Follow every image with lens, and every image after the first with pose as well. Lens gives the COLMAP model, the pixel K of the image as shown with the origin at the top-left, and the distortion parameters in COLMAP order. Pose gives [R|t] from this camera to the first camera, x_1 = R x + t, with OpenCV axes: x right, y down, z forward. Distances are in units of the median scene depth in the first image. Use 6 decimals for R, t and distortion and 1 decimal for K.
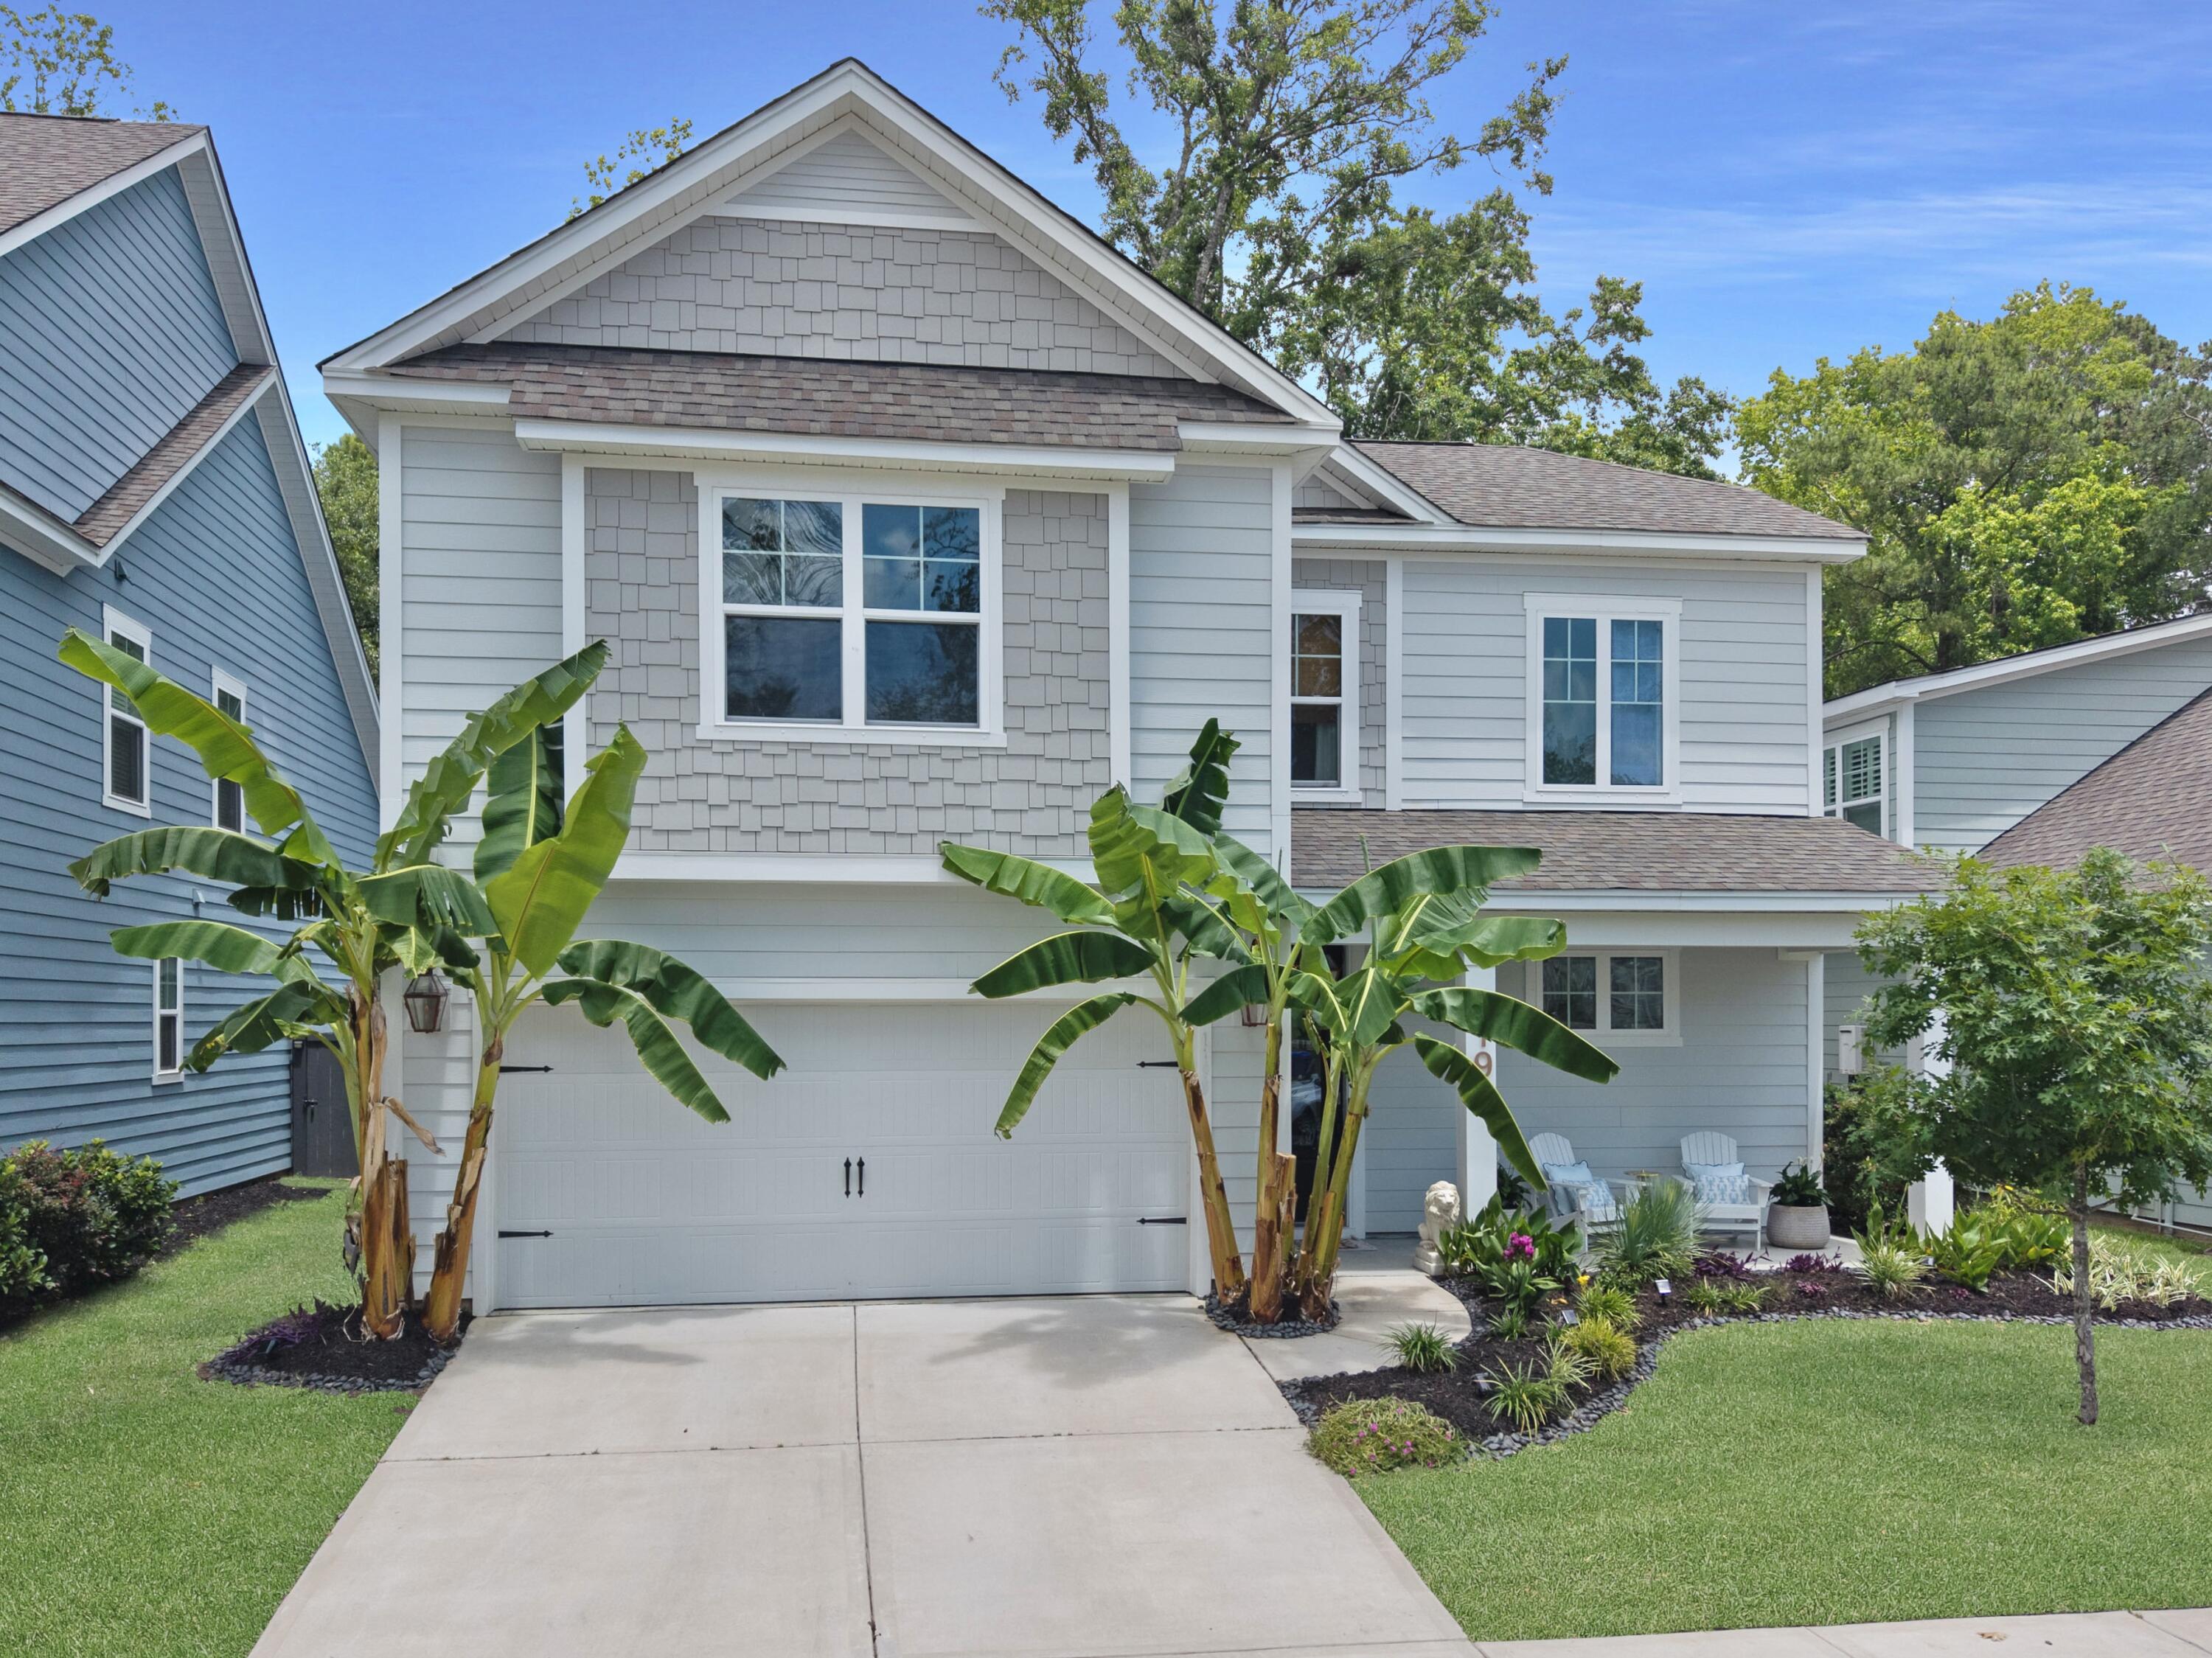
lens RADIAL K [[1789.8, 0, 1044.3], [0, 1789.8, 1003.6], [0, 0, 1]] dist [-0.009622, -0.009348]
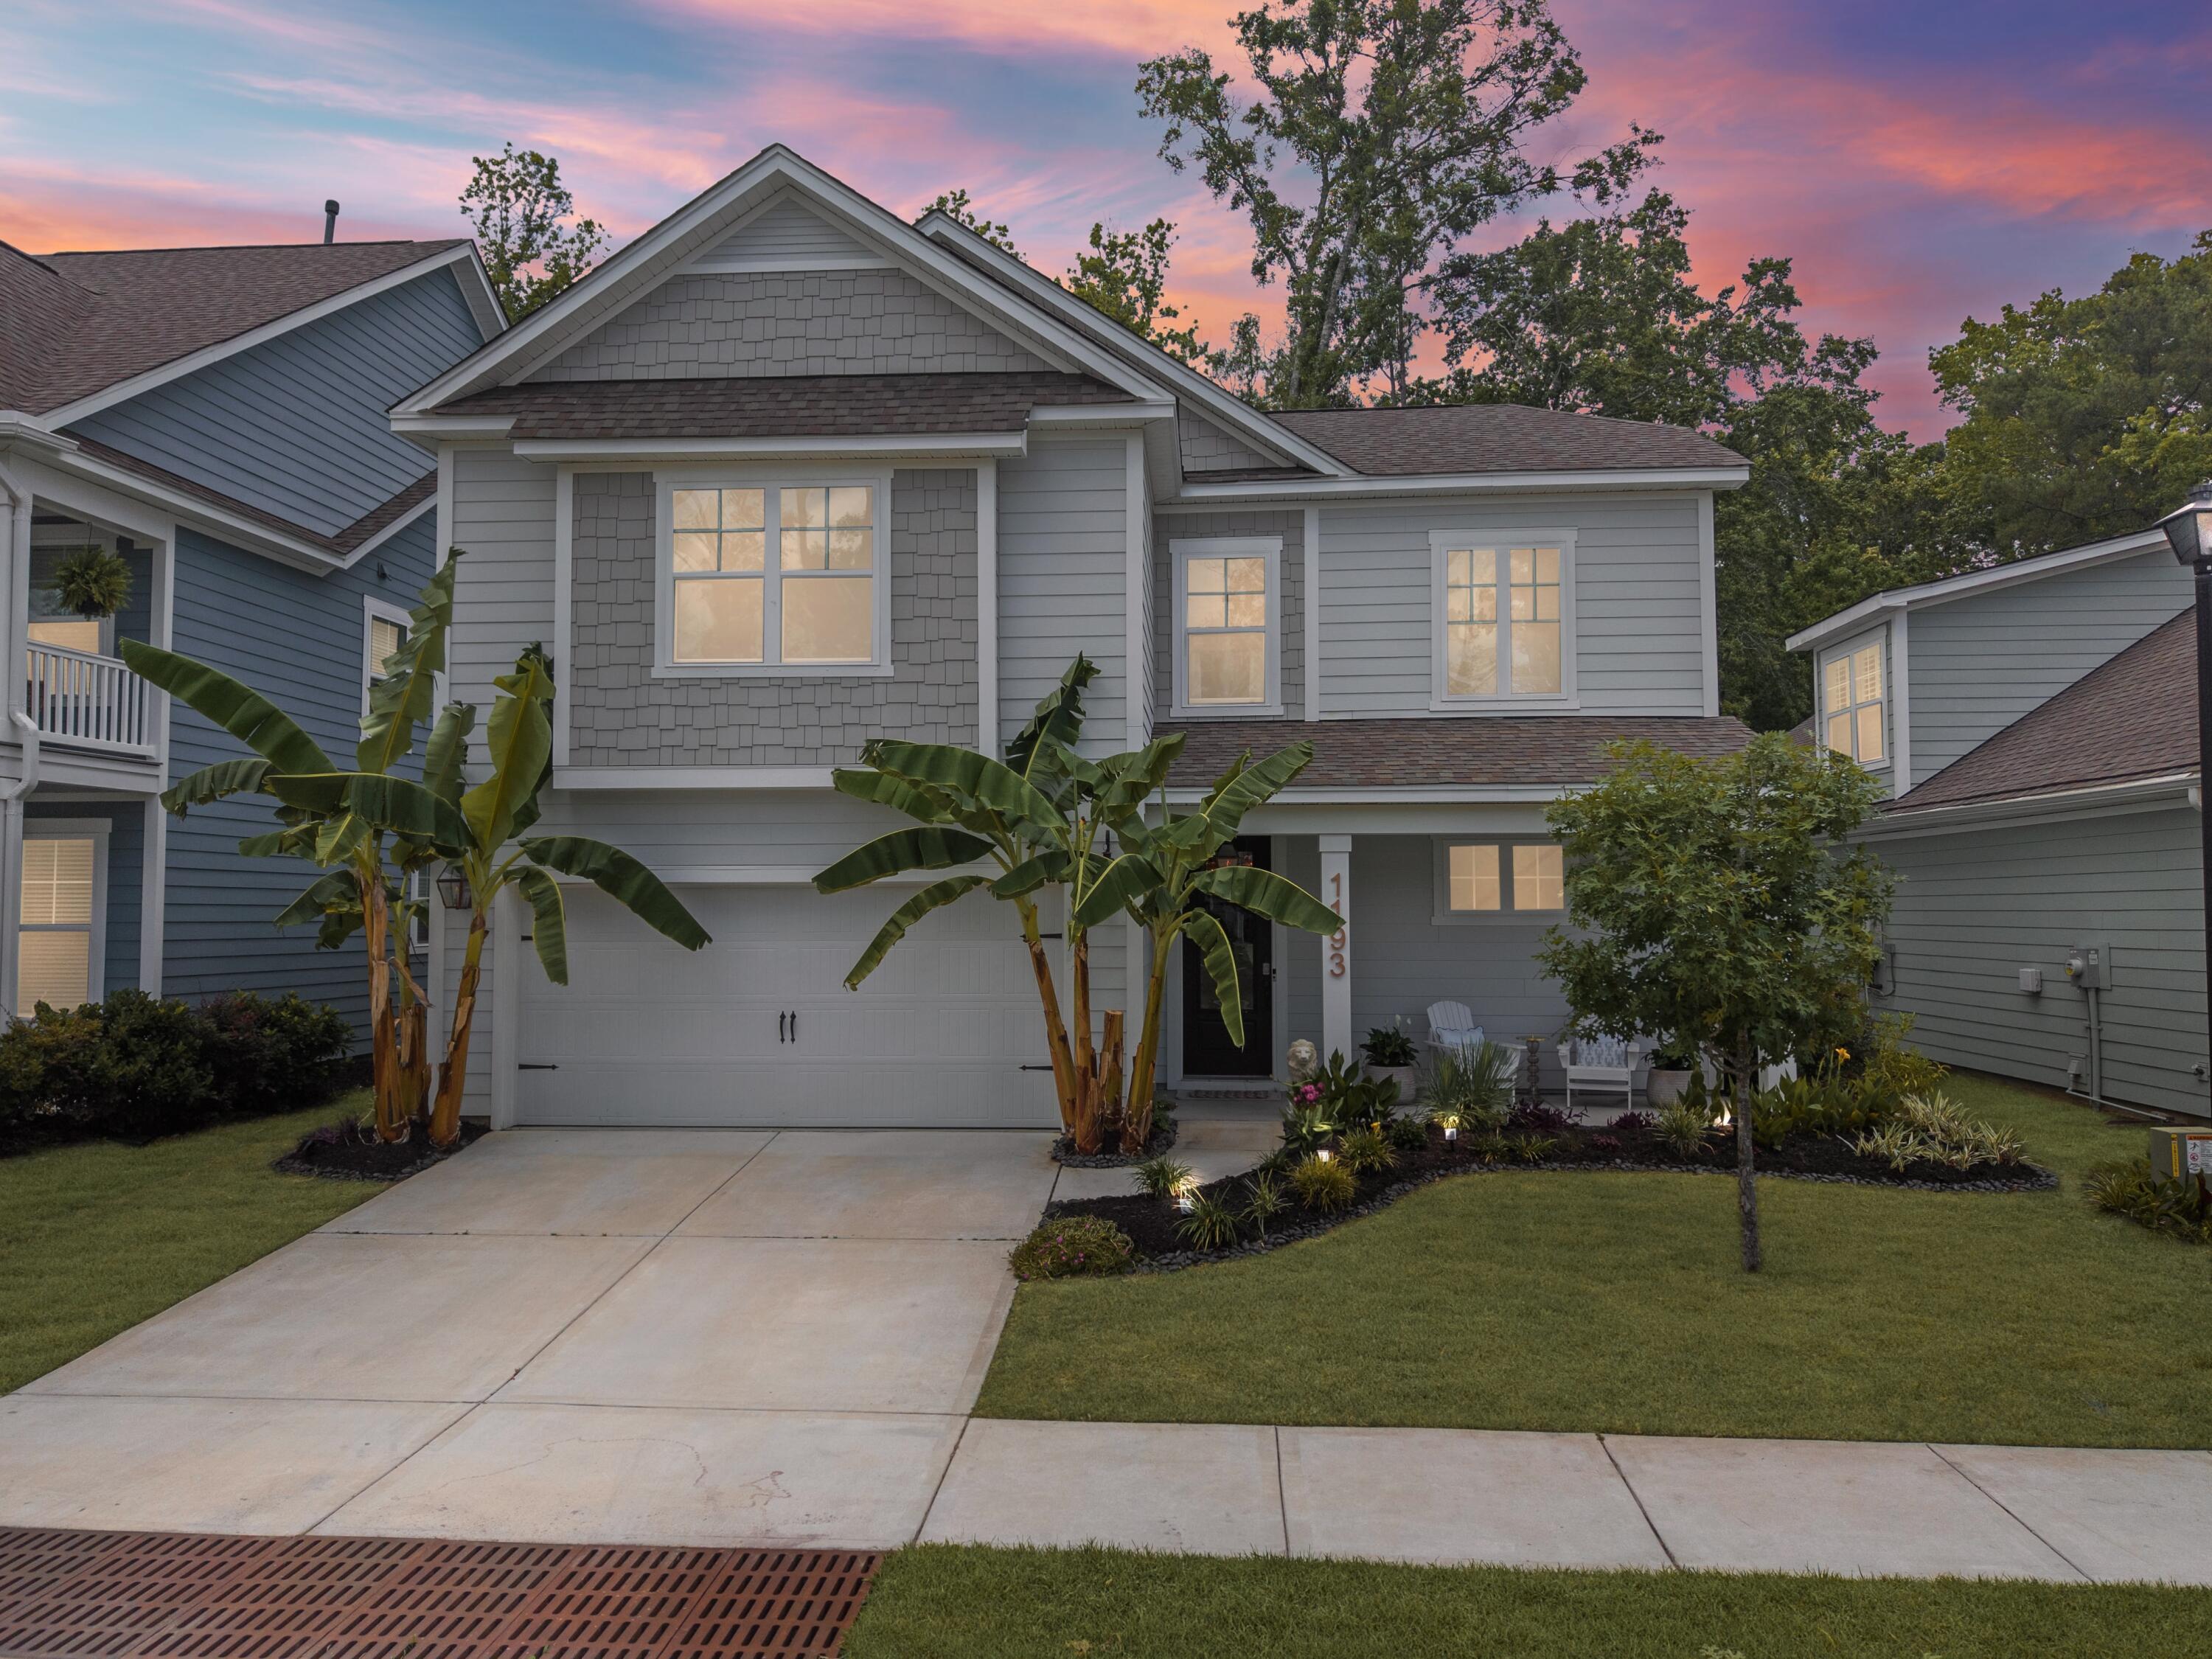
lens RADIAL K [[1483.8, 0, 1106.0], [0, 1483.8, 829.5], [0, 0, 1]] dist [0.002789, -0.001290]
pose [[0.977660, -0.013295, -0.209772, 0.334277], [0.002388, 0.998636, -0.052160, 0.015921], [0.210180, 0.050493, 0.976358, 0.037136]]
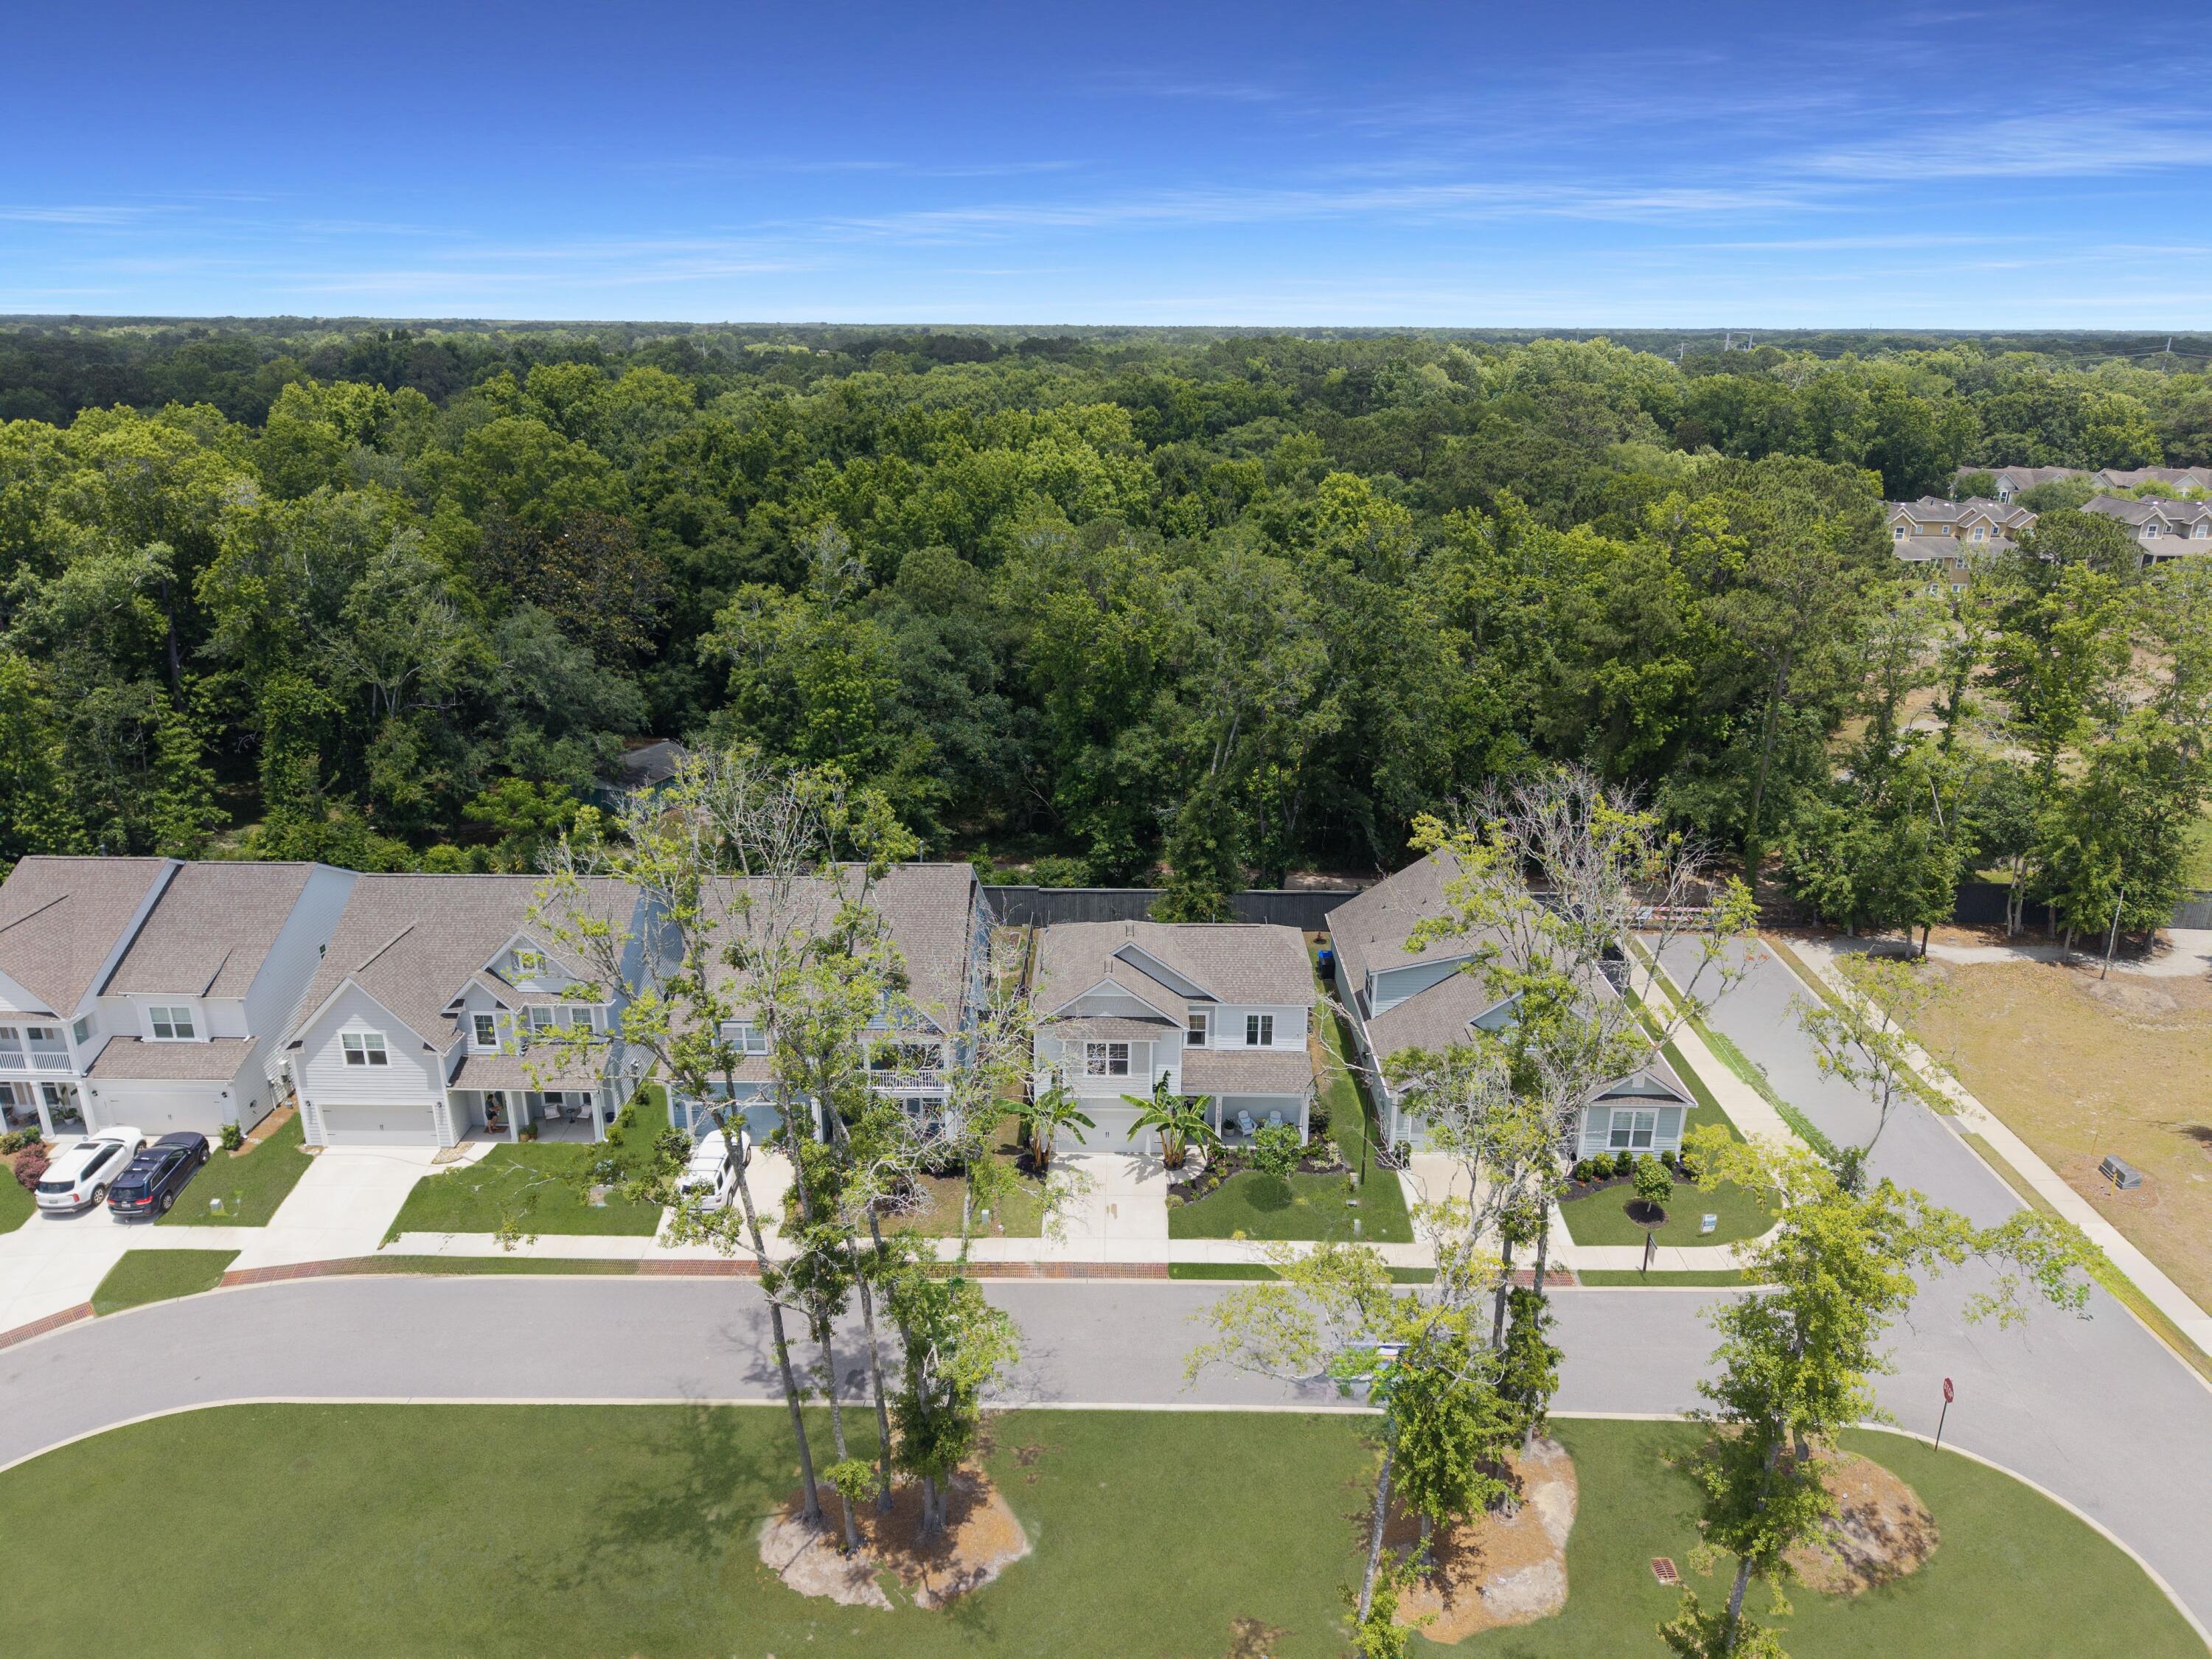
lens RADIAL K [[1483.8, 0, 1106.0], [0, 1483.8, 829.5], [0, 0, 1]] dist [0.002789, -0.001290]
pose [[0.990912, 0.046137, -0.126356, 0.493484], [-0.002962, 0.946597, 0.322405, -2.597365], [0.134483, -0.319100, 0.938131, -3.529639]]
